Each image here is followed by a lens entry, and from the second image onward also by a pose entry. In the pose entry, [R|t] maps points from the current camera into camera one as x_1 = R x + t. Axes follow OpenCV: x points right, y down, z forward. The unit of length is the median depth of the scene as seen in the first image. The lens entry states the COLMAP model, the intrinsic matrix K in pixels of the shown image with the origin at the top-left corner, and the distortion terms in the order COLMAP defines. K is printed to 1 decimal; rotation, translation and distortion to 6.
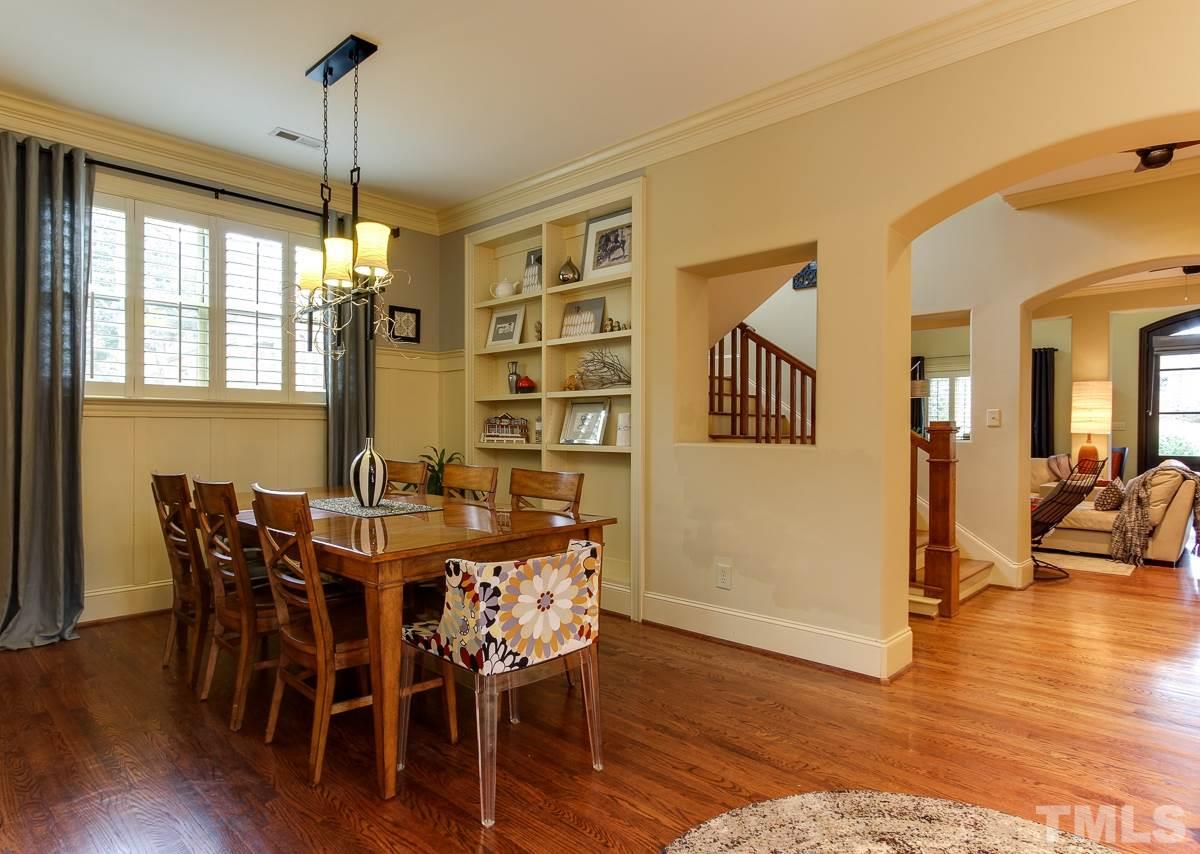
lens RADIAL K [[681.2, 0, 602.4], [0, 681.2, 431.3], [0, 0, 1]] dist [0.004711, -0.002401]
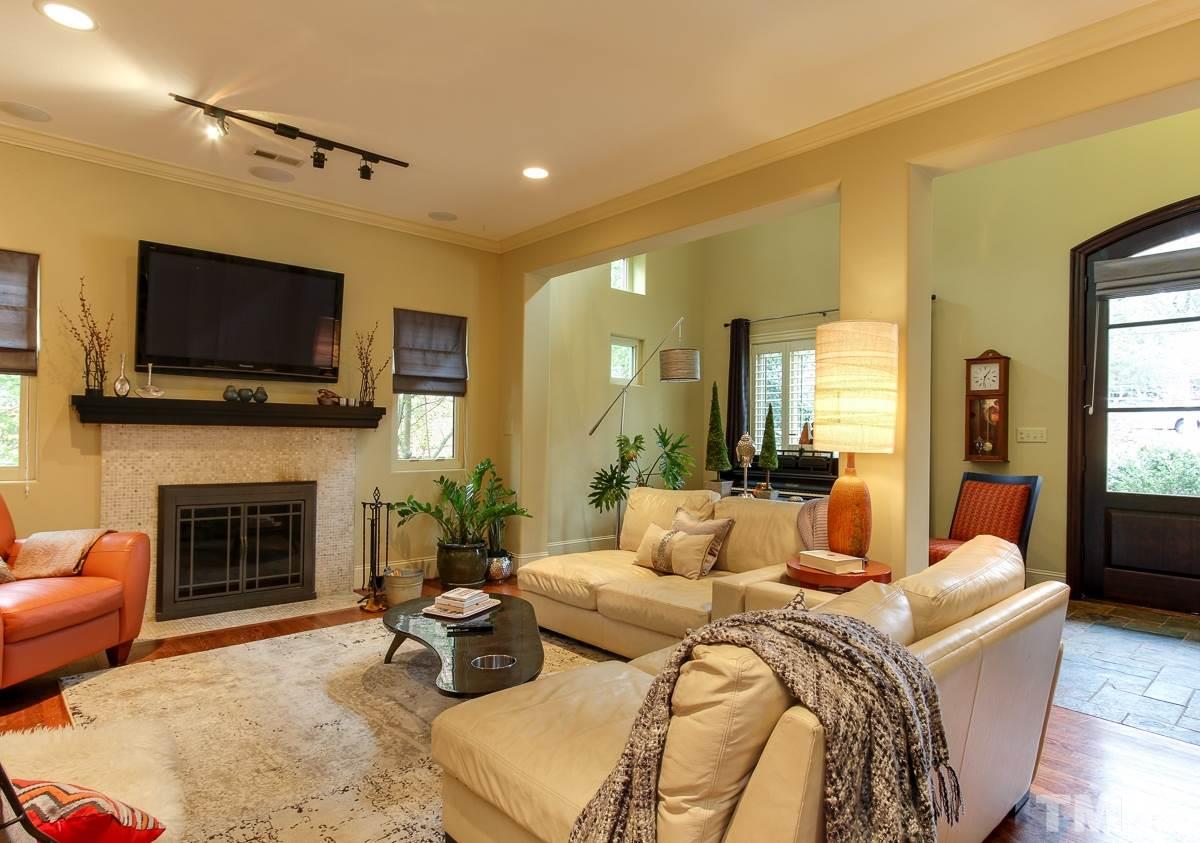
lens RADIAL K [[686.3, 0, 599.8], [0, 686.3, 424.5], [0, 0, 1]] dist [0.000187, 0.003284]
pose [[0.997665, 0.009264, -0.067665, 0.469196], [-0.010135, 0.999870, -0.012544, -0.005133], [0.067540, 0.013201, 0.997629, 0.457577]]
